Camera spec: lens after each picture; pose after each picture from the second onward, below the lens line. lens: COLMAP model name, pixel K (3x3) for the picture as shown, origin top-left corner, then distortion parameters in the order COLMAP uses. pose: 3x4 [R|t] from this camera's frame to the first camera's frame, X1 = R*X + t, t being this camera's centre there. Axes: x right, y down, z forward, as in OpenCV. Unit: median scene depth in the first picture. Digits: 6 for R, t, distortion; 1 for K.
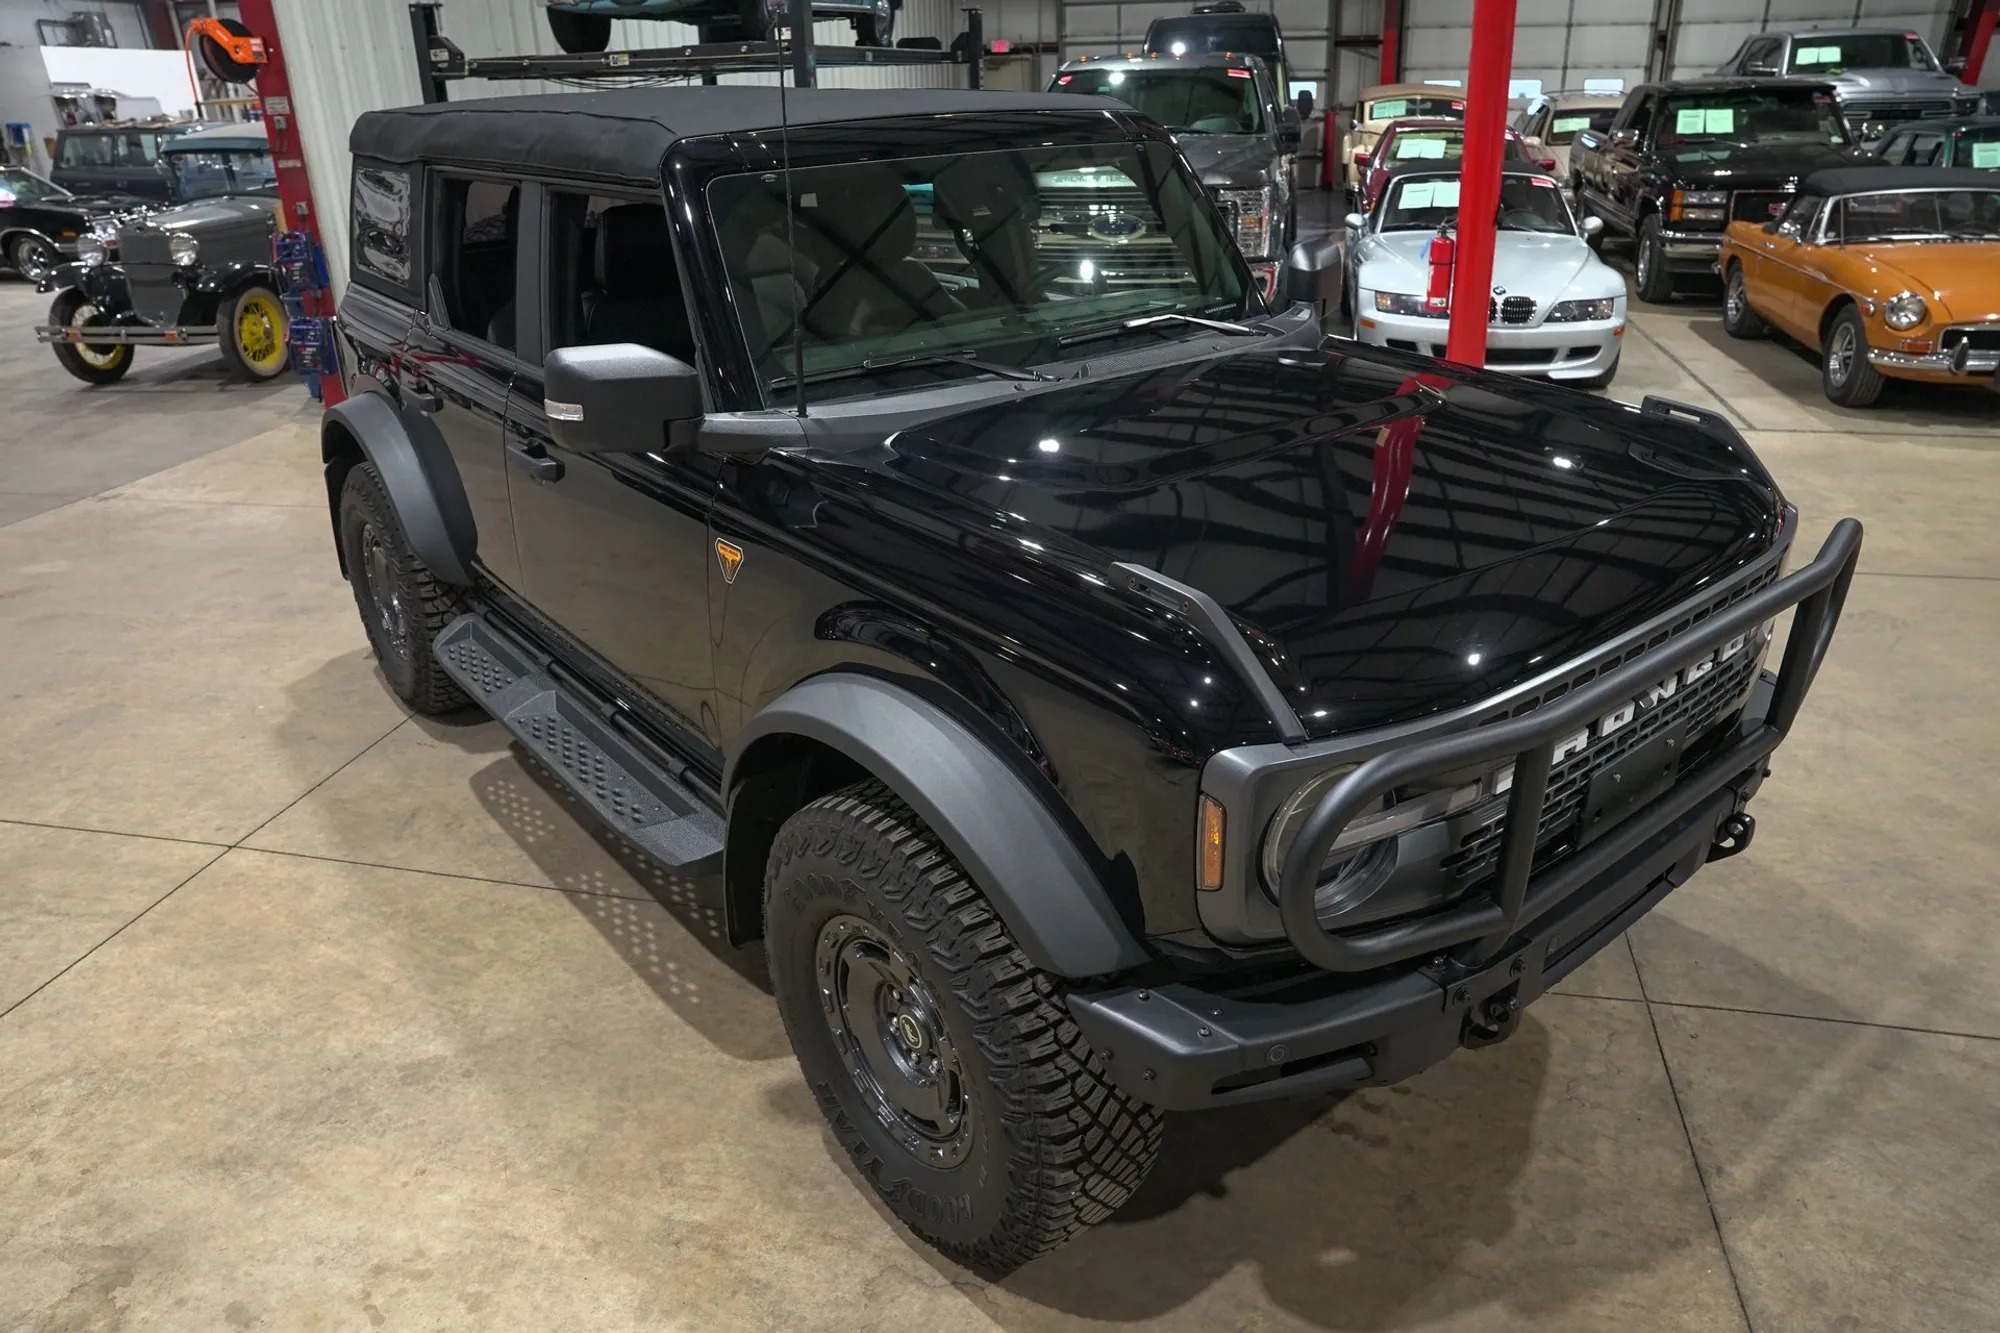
lens RADIAL K [[1370.3, 0, 1006.5], [0, 1370.3, 668.2], [0, 0, 1]] dist [-0.140774, 0.109083]
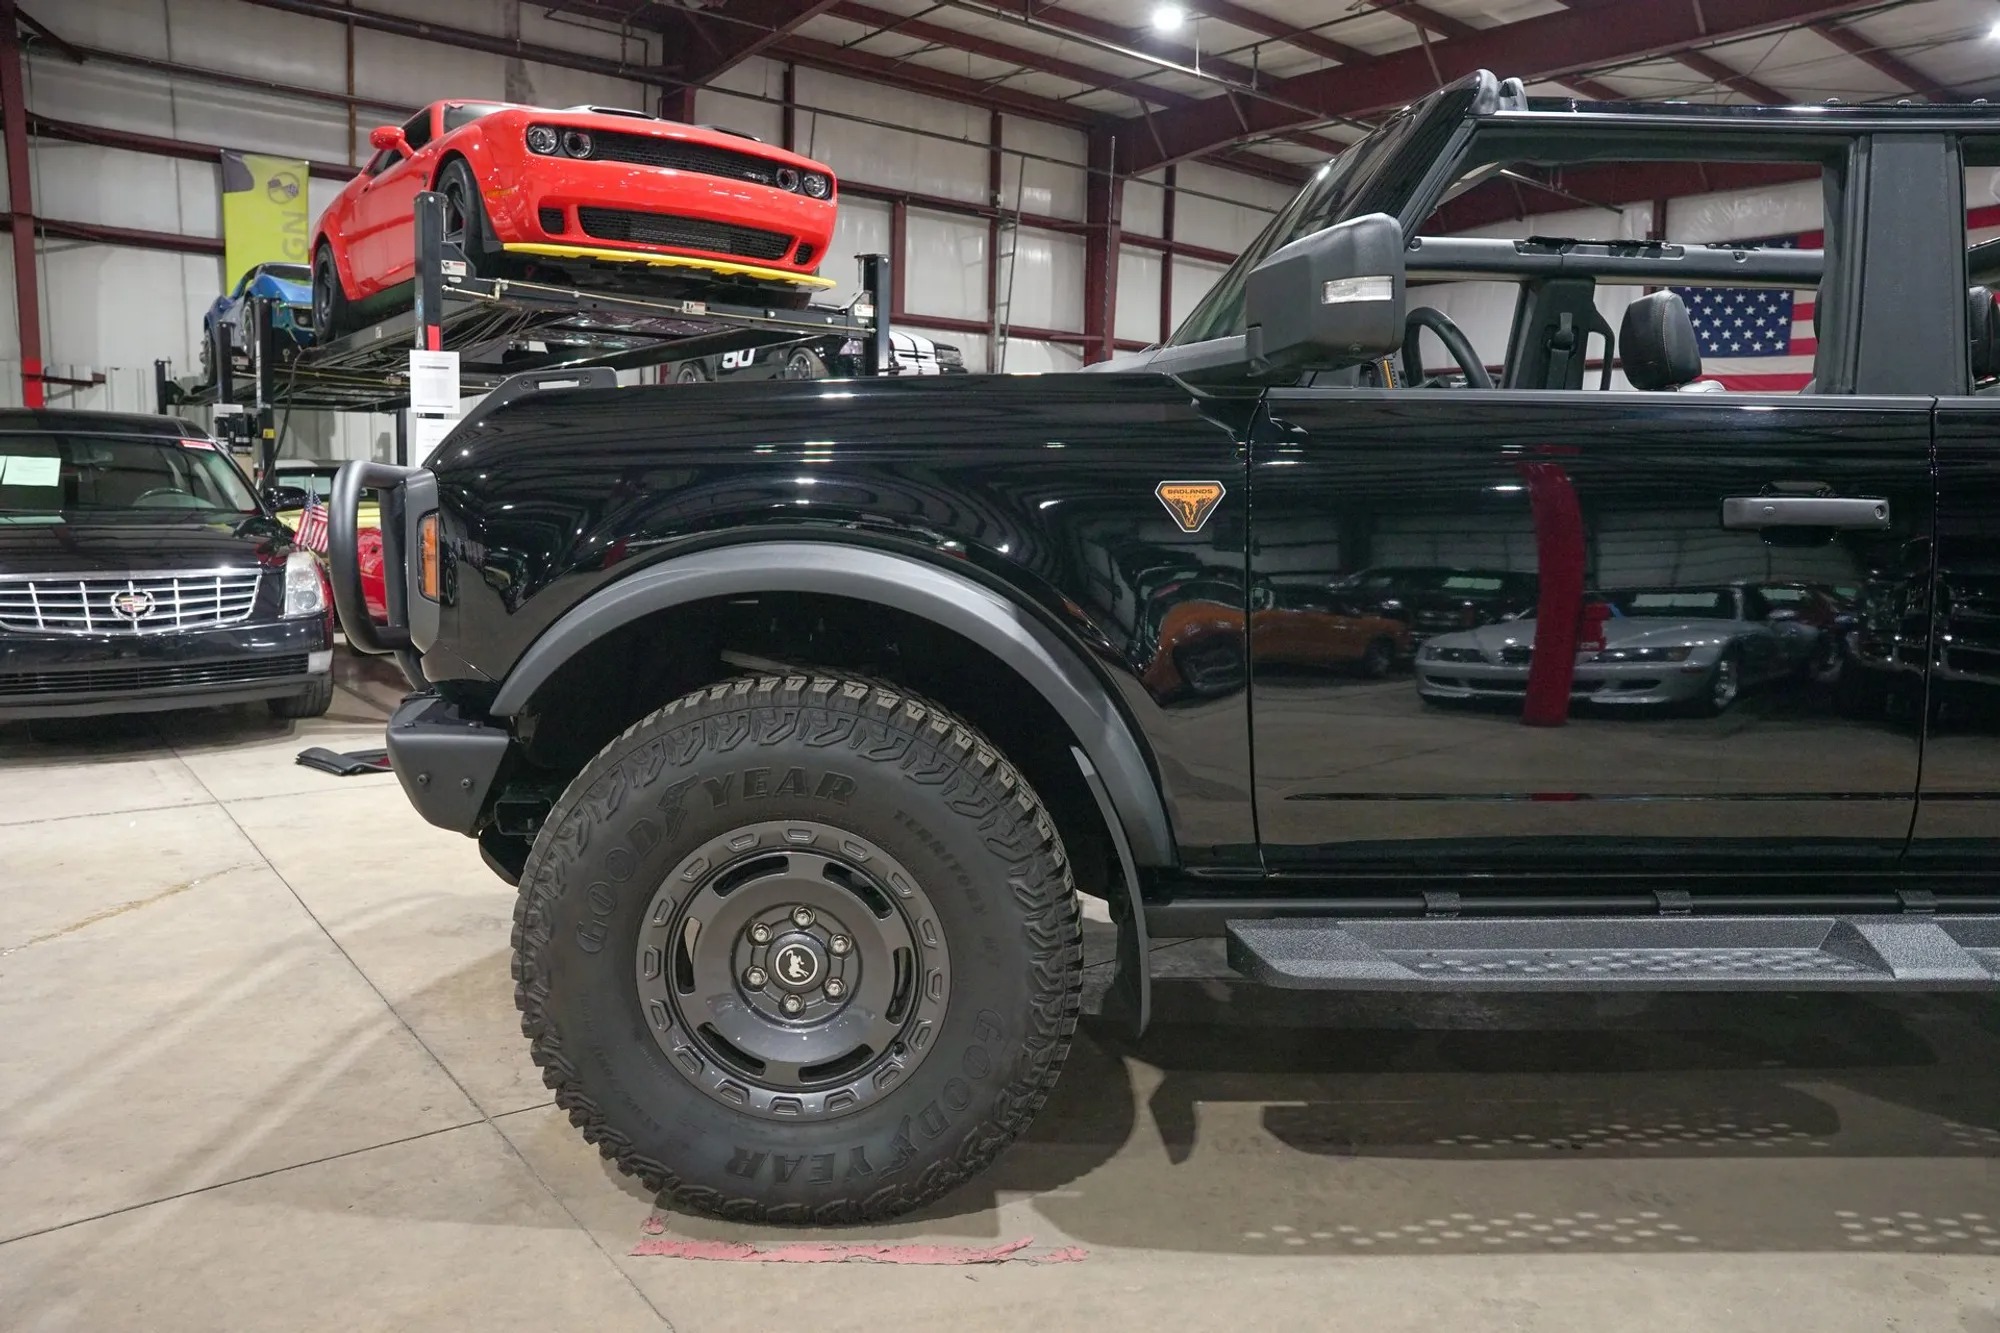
lens RADIAL K [[1370.3, 0, 1005.1], [0, 1370.3, 668.0], [0, 0, 1]] dist [-0.140774, 0.109083]
pose [[-0.627627, 0.110870, -0.770579, 0.902532], [-0.317442, 0.867340, 0.383344, -0.401962], [0.710856, 0.485211, -0.509171, 1.545041]]
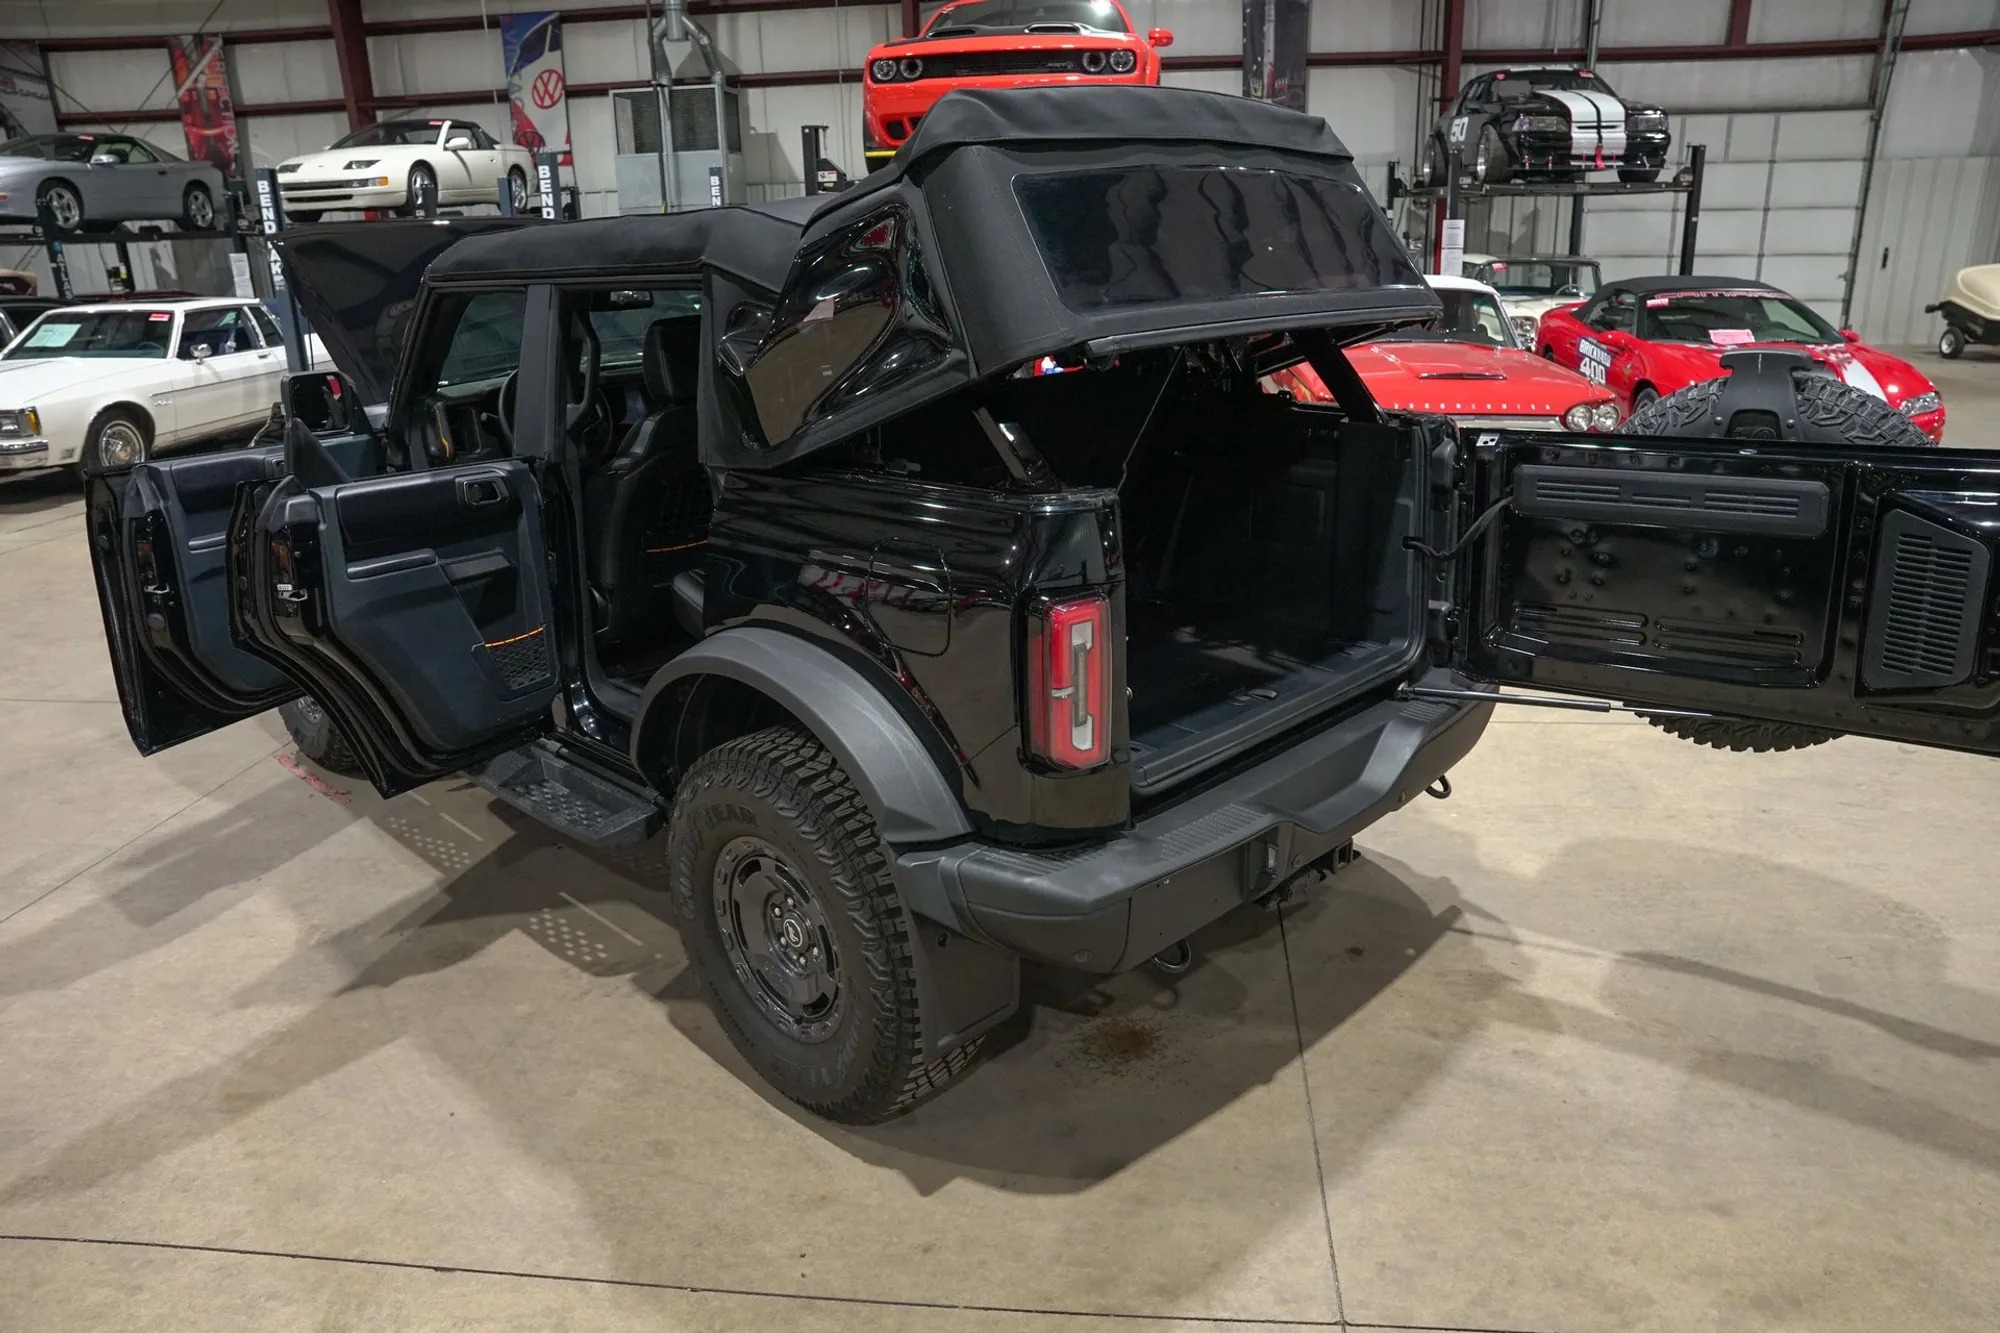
lens RADIAL K [[1370.3, 0, 996.8], [0, 1370.3, 662.9], [0, 0, 1]] dist [-0.140774, 0.109083]
pose [[-0.992521, 0.087426, -0.085203, -0.287776], [0.007378, 0.739623, 0.672981, -1.094609], [0.121853, 0.667319, -0.734737, 2.541434]]
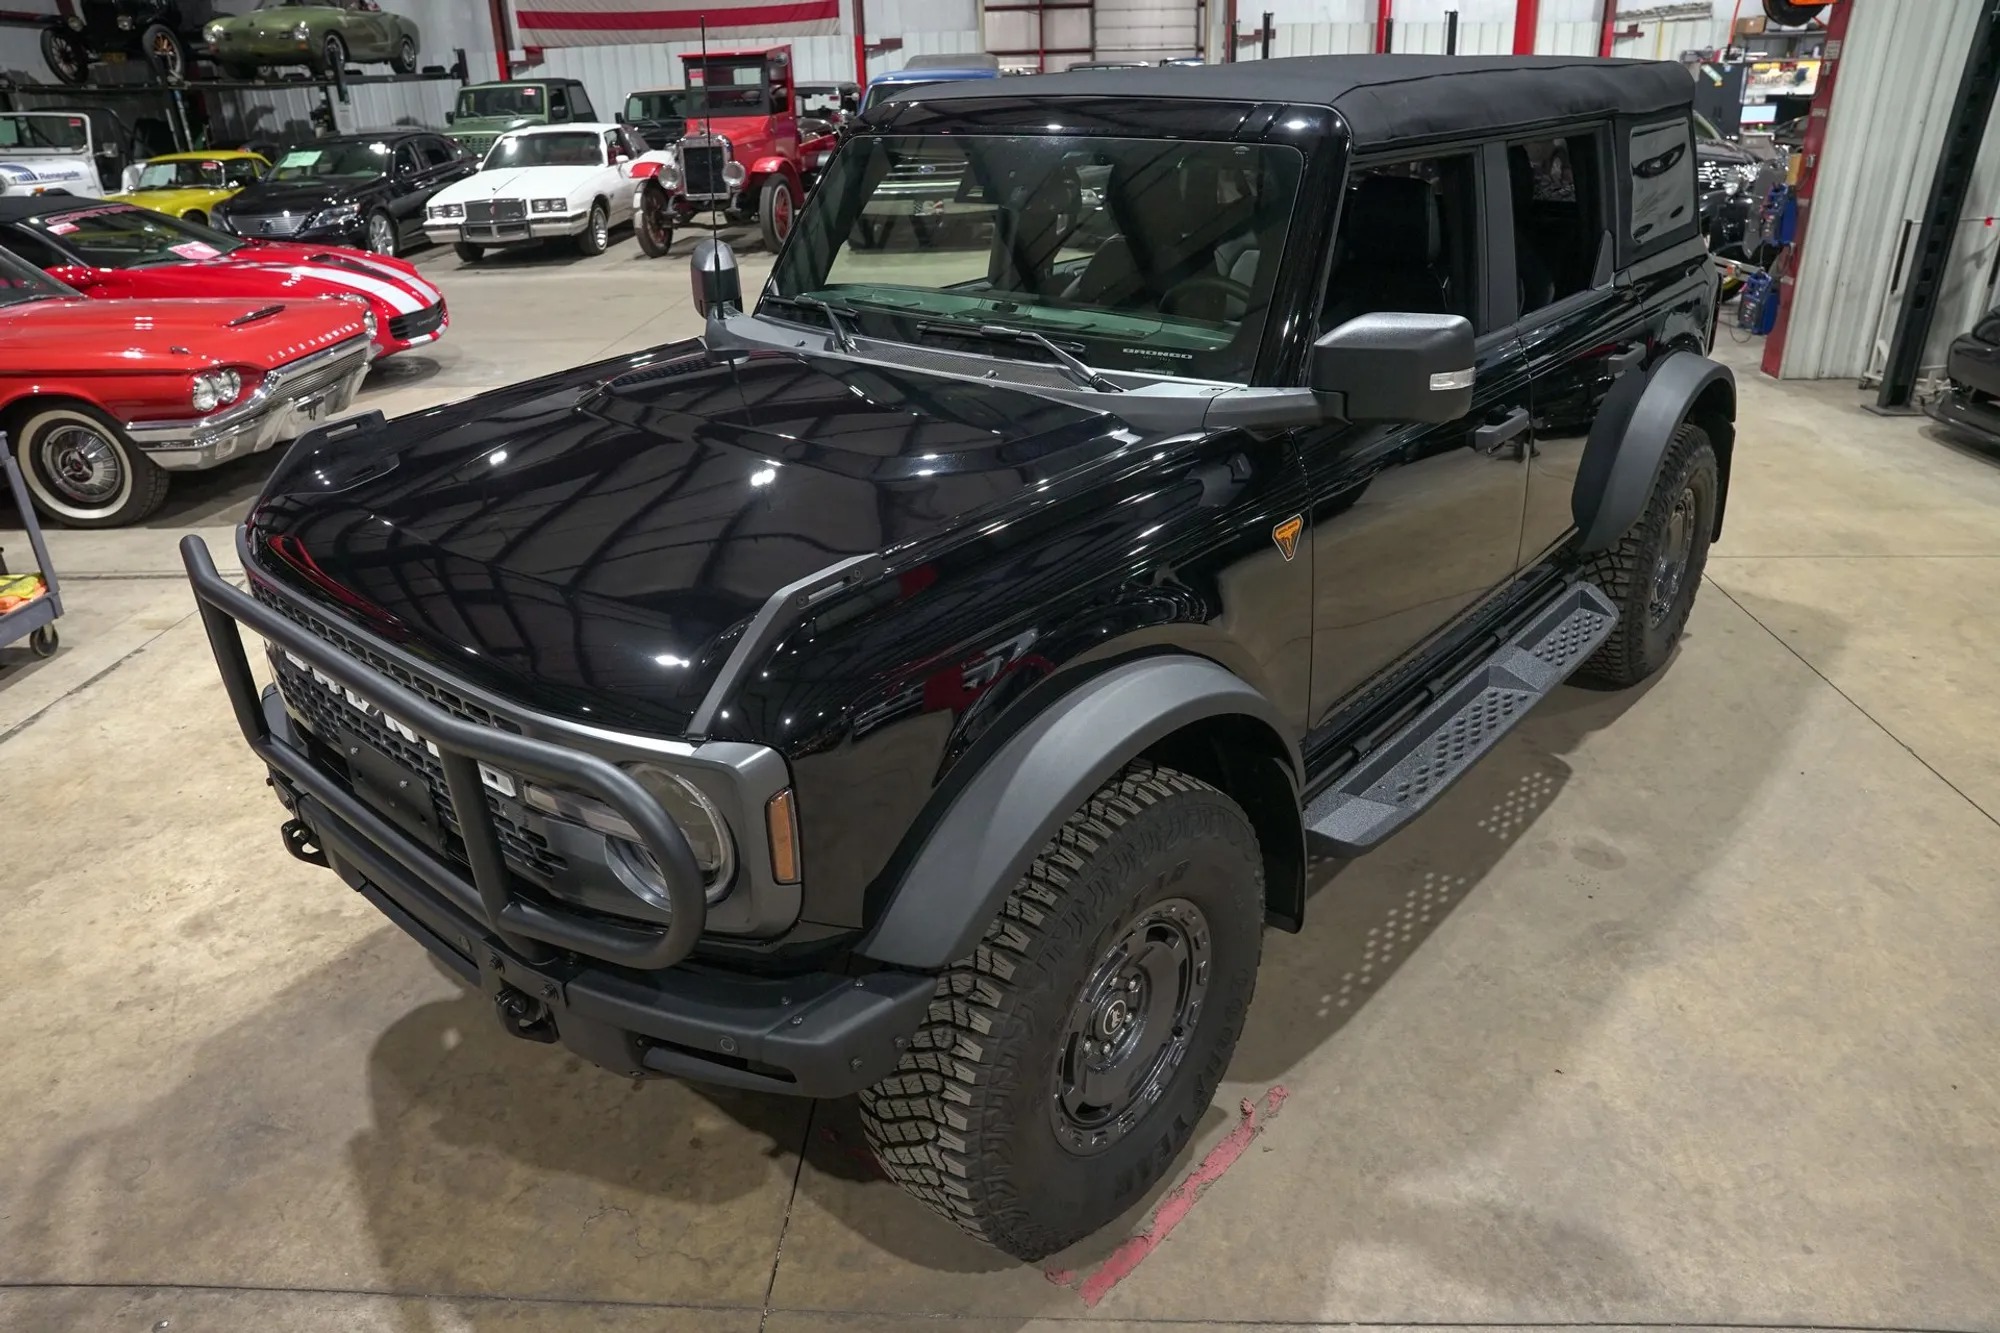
lens RADIAL K [[1370.3, 0, 1005.2], [0, 1370.3, 669.2], [0, 0, 1]] dist [-0.140774, 0.109083]
pose [[0.171064, 0.429246, -0.886840, 1.059278], [-0.382475, 0.858449, 0.341728, -0.390466], [0.907992, 0.280737, 0.311026, 0.809691]]
